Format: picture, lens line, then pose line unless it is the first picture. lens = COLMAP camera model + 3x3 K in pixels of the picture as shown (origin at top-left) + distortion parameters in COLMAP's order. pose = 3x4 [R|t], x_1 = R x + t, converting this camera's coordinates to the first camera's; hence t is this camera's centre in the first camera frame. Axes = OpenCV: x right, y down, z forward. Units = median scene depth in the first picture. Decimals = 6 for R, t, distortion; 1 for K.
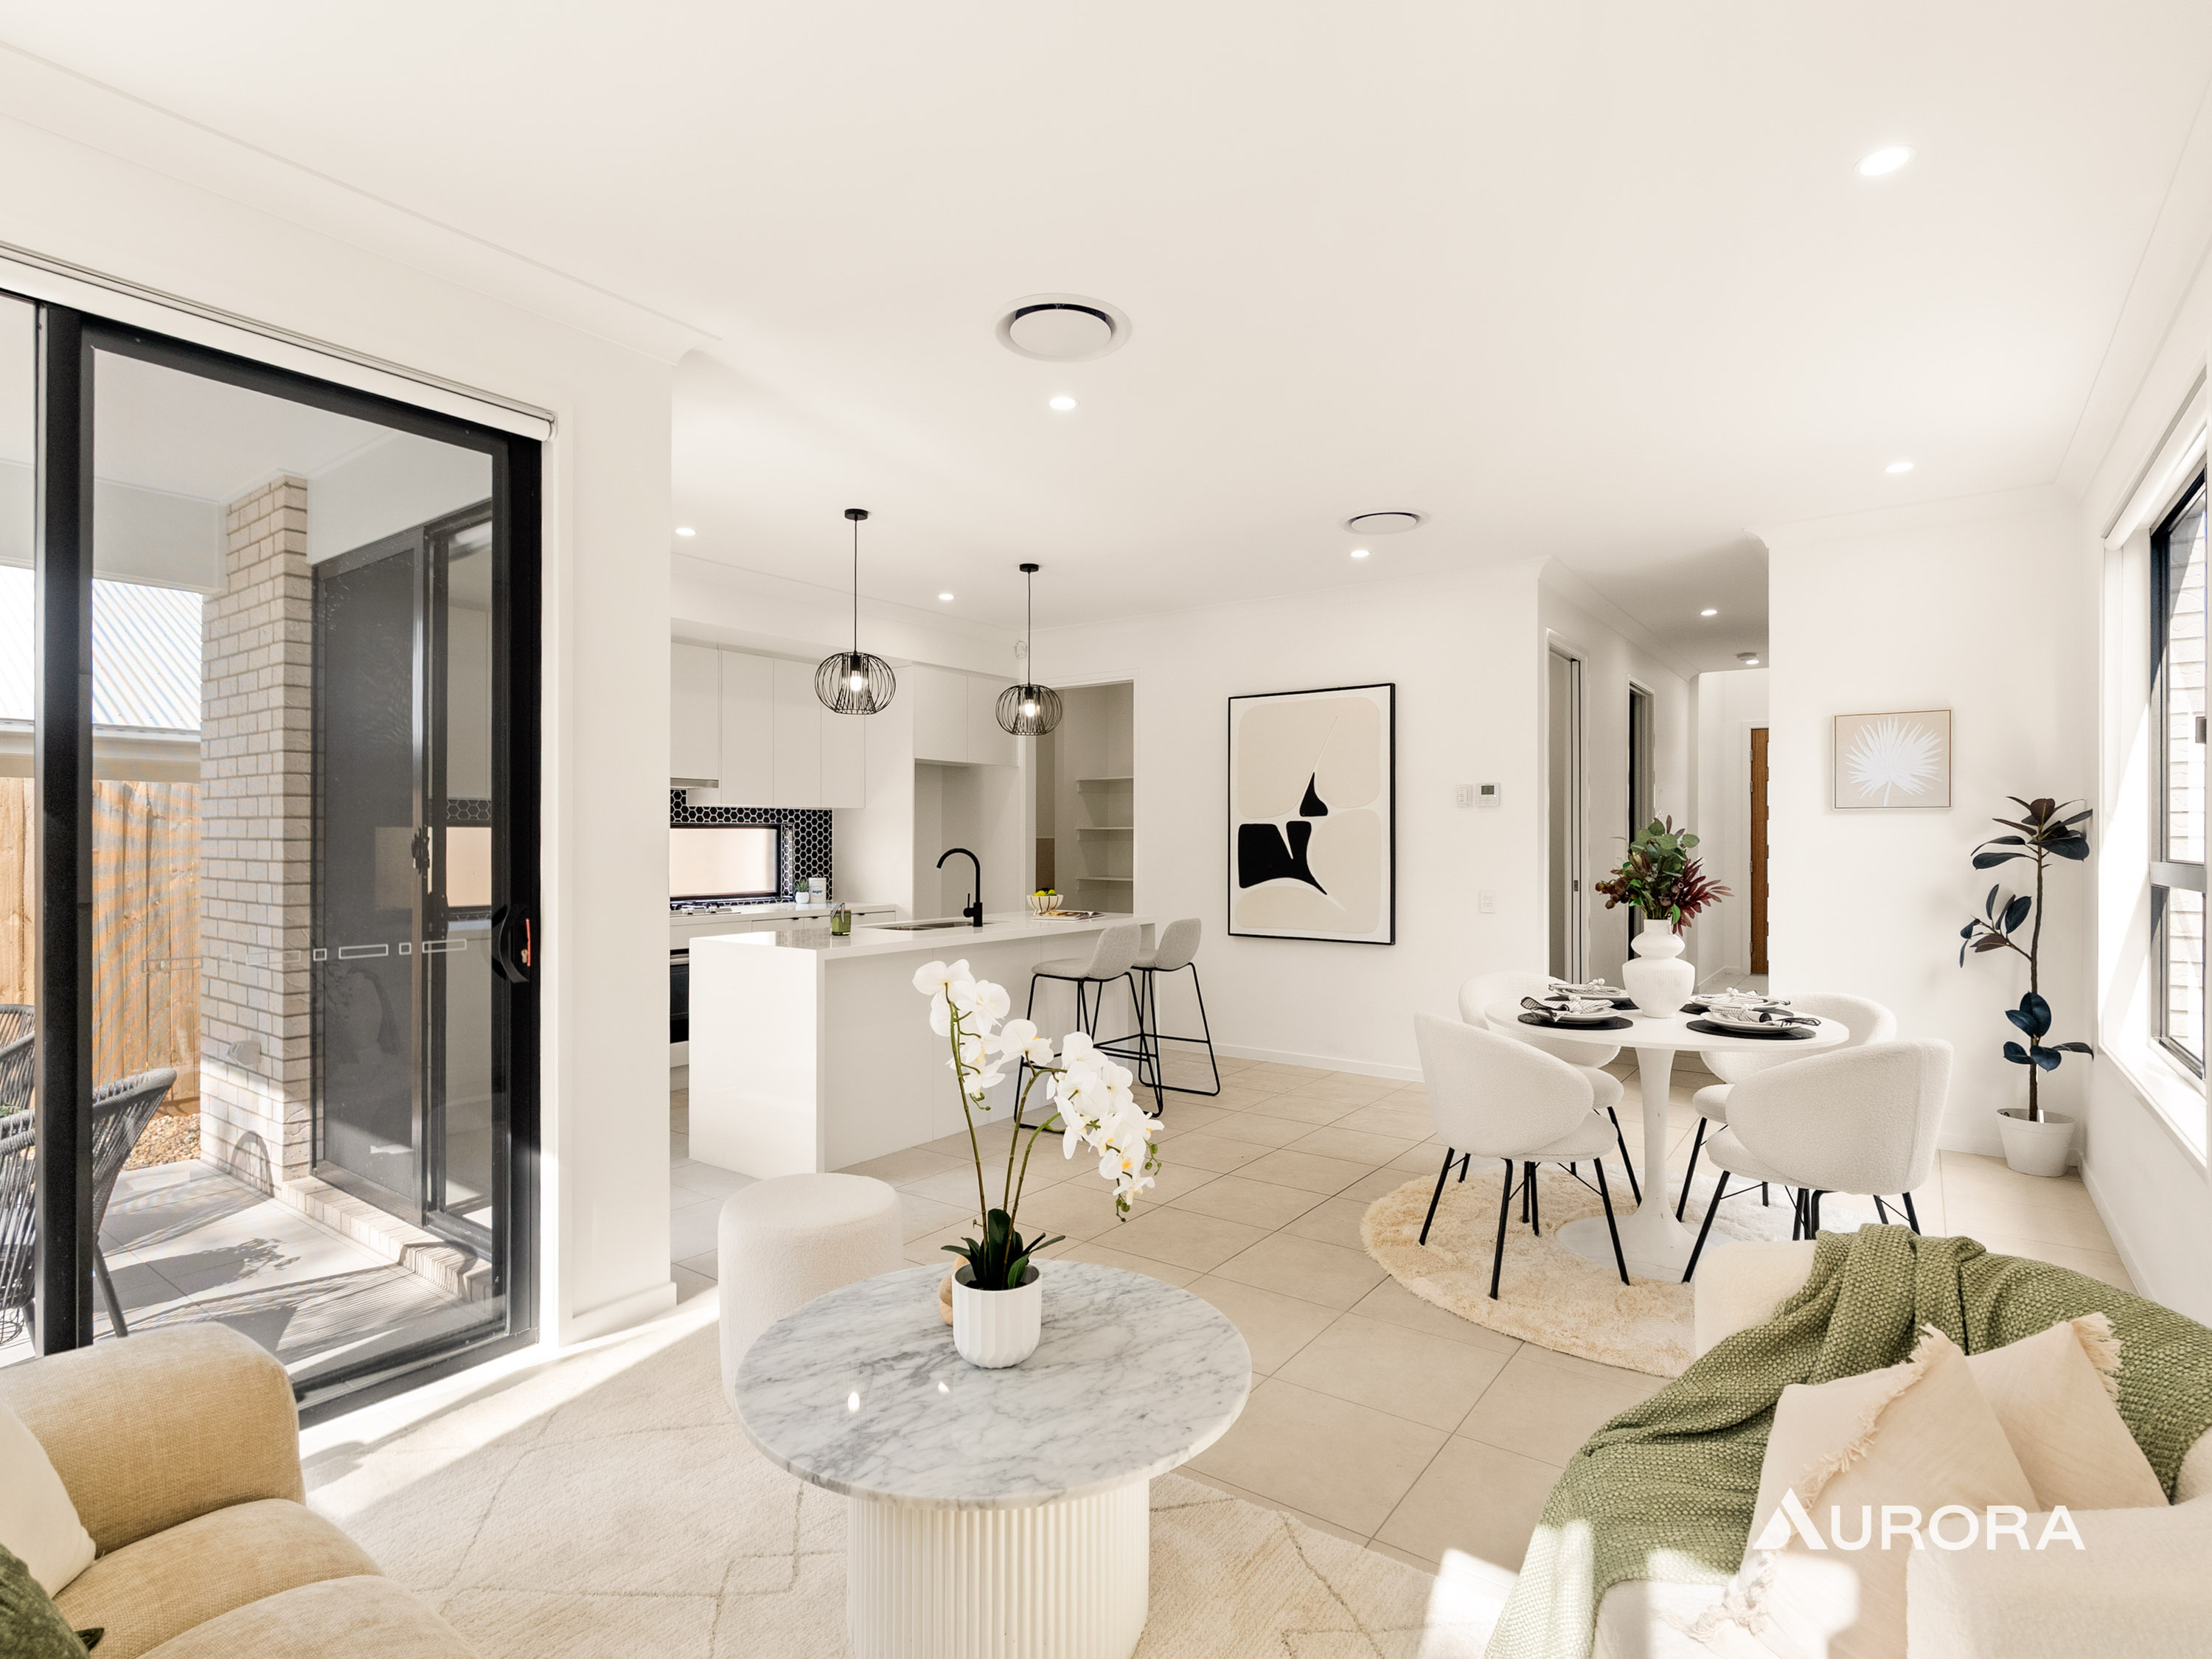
lens RADIAL K [[1095.1, 0, 1097.8], [0, 1095.1, 837.6], [0, 0, 1]] dist [0.001283, -0.001096]
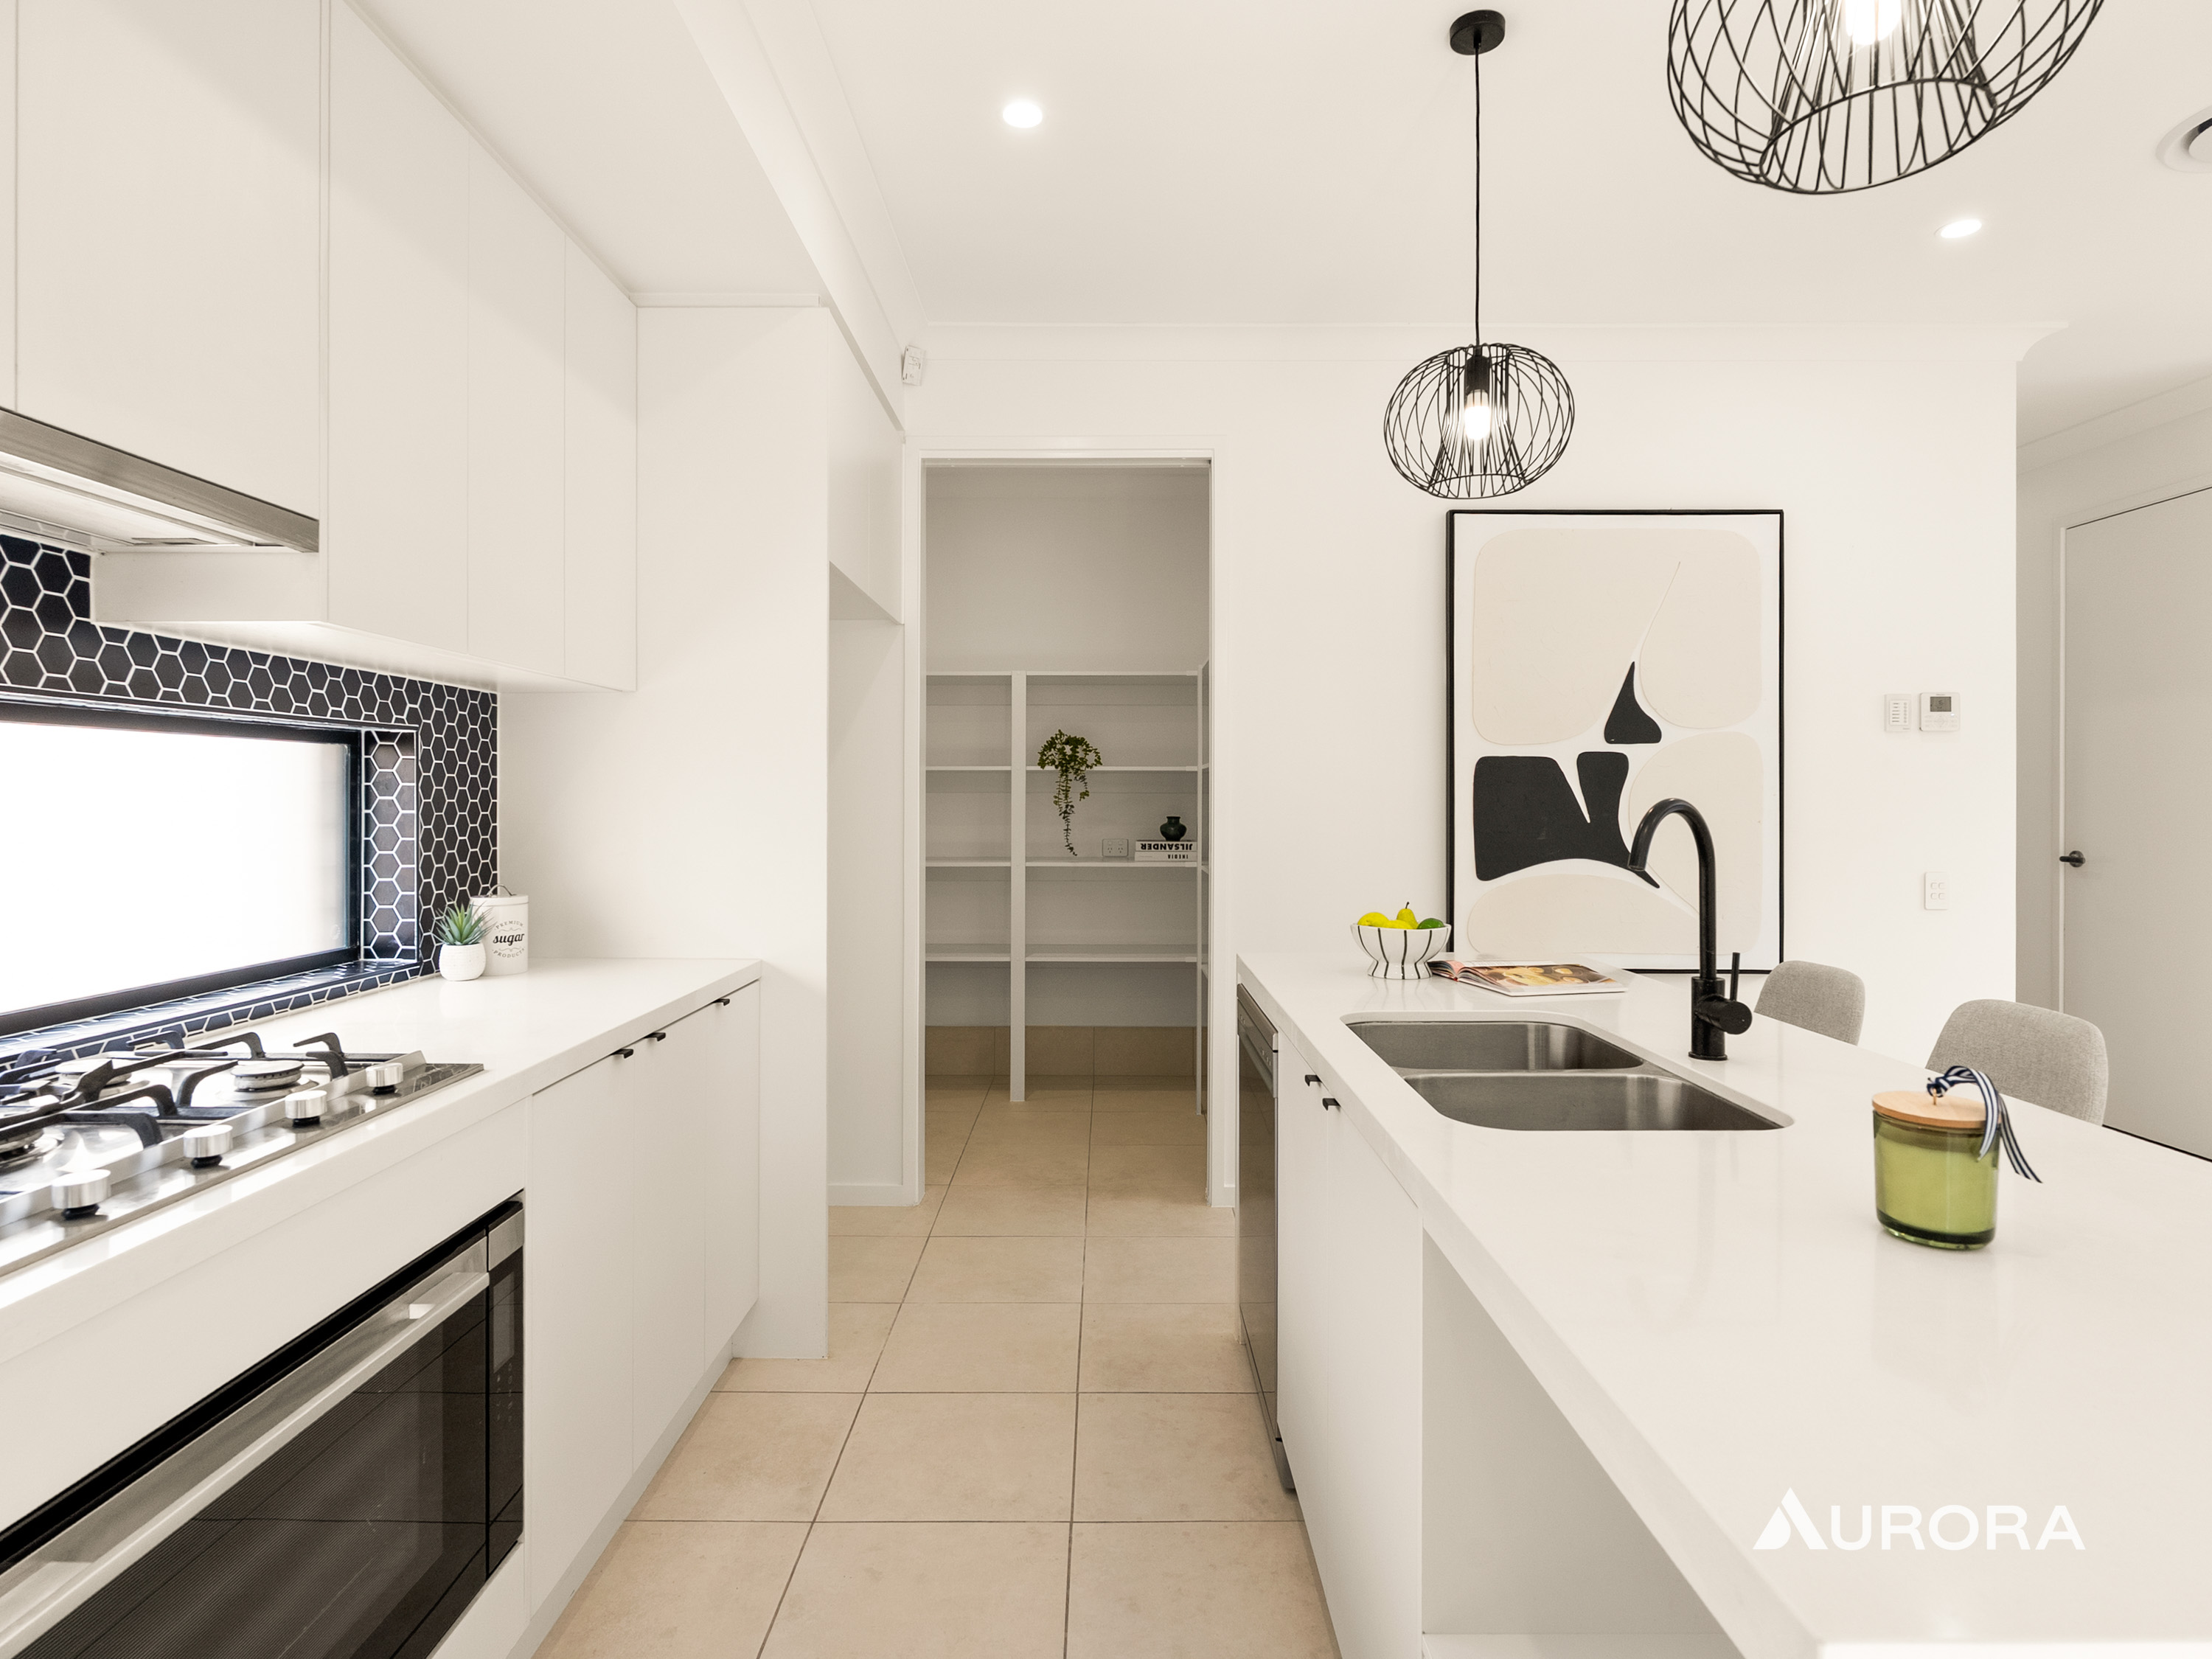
lens RADIAL K [[1160.3, 0, 1120.1], [0, 1160.3, 806.7], [0, 0, 1]] dist [-0.009750, 0.000326]
pose [[0.816575, -0.004130, 0.577225, -0.329842], [-0.003105, 0.999929, 0.011548, 0.005765], [-0.577231, -0.011222, 0.816504, 0.661392]]
